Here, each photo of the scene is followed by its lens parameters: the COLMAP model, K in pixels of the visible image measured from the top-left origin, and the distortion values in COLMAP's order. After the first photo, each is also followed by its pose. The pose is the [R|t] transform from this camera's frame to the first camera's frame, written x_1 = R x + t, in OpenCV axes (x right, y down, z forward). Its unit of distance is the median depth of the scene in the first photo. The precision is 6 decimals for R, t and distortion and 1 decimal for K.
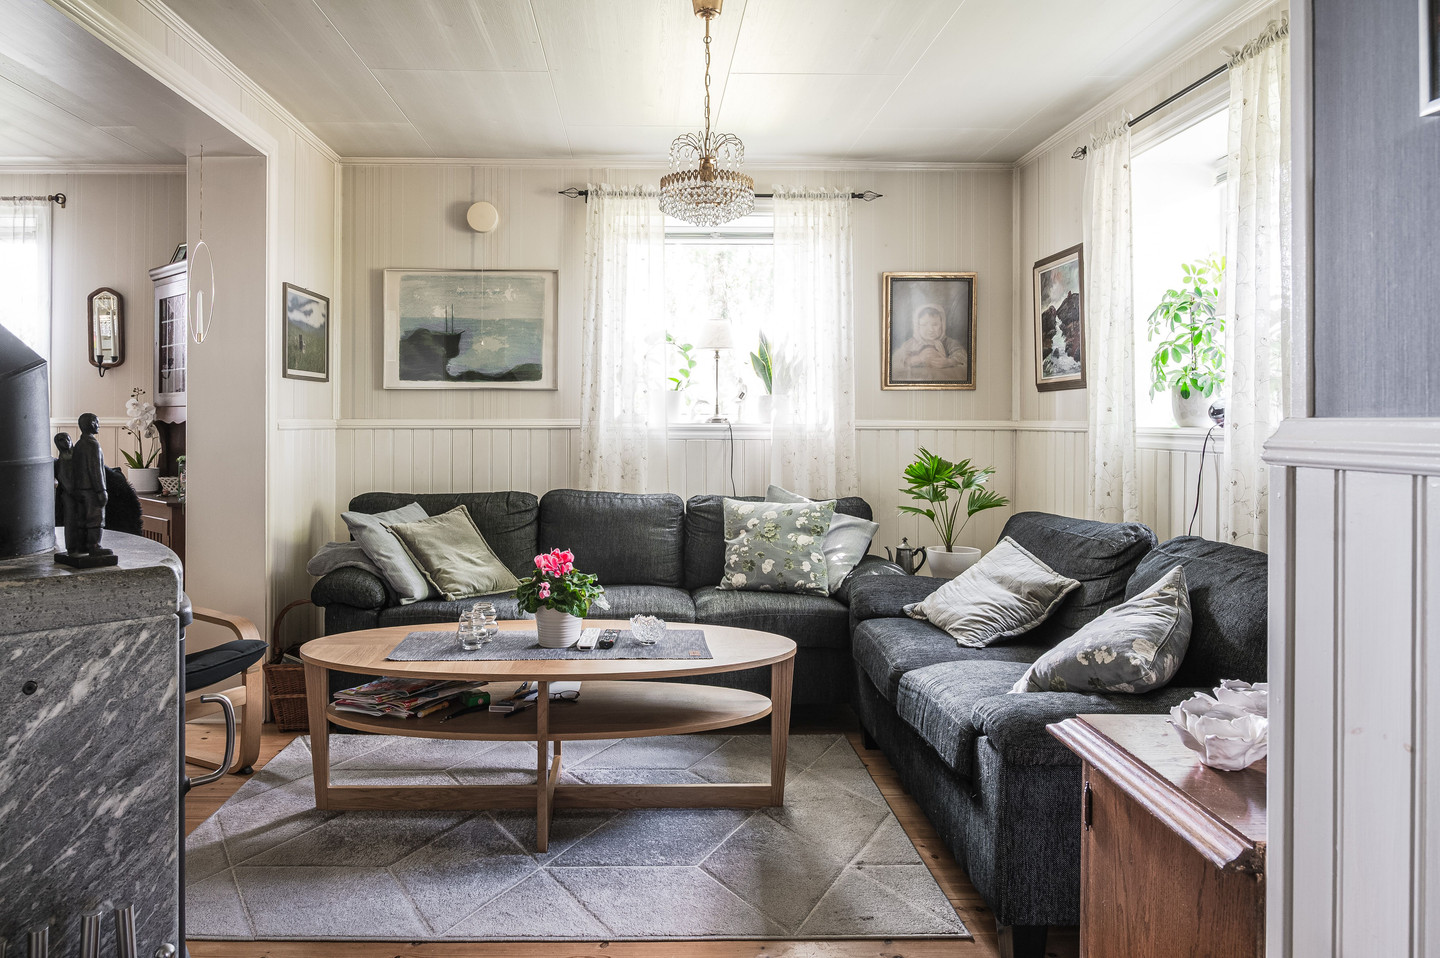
lens RADIAL K [[993.9, 0, 720.0], [0, 993.9, 479.0], [0, 0, 1]] dist [-0.021804, -0.002987]
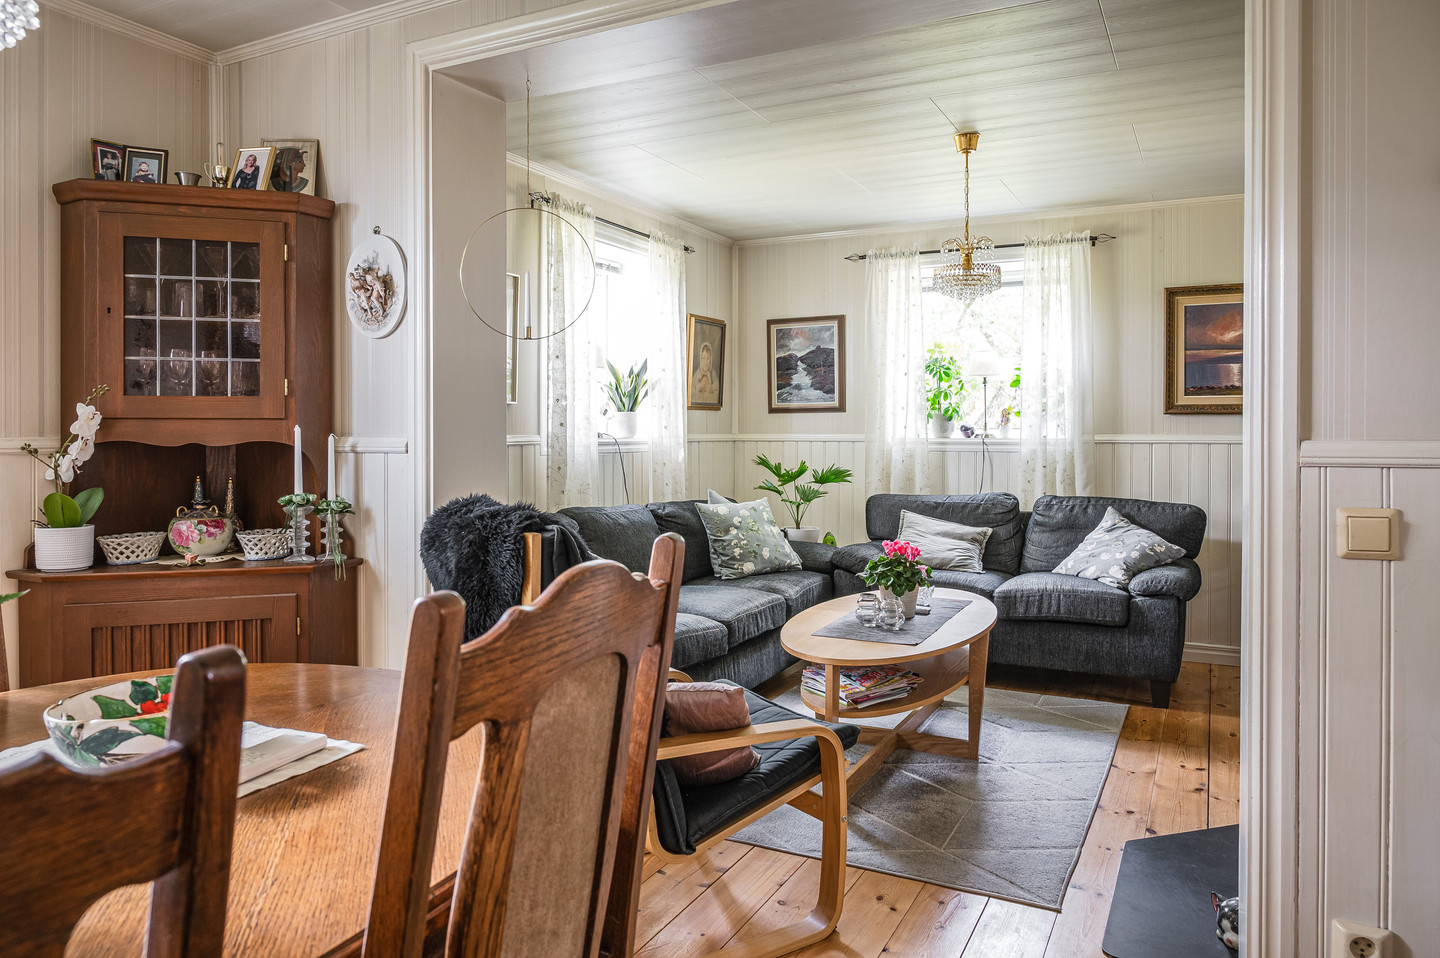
lens RADIAL K [[993.9, 0, 720.0], [0, 993.9, 479.0], [0, 0, 1]] dist [-0.021804, -0.002987]
pose [[0.478118, -0.040747, 0.877350, -1.006843], [0.054098, 0.998393, 0.016888, -0.026443], [-0.876628, 0.039388, 0.479554, 0.436903]]
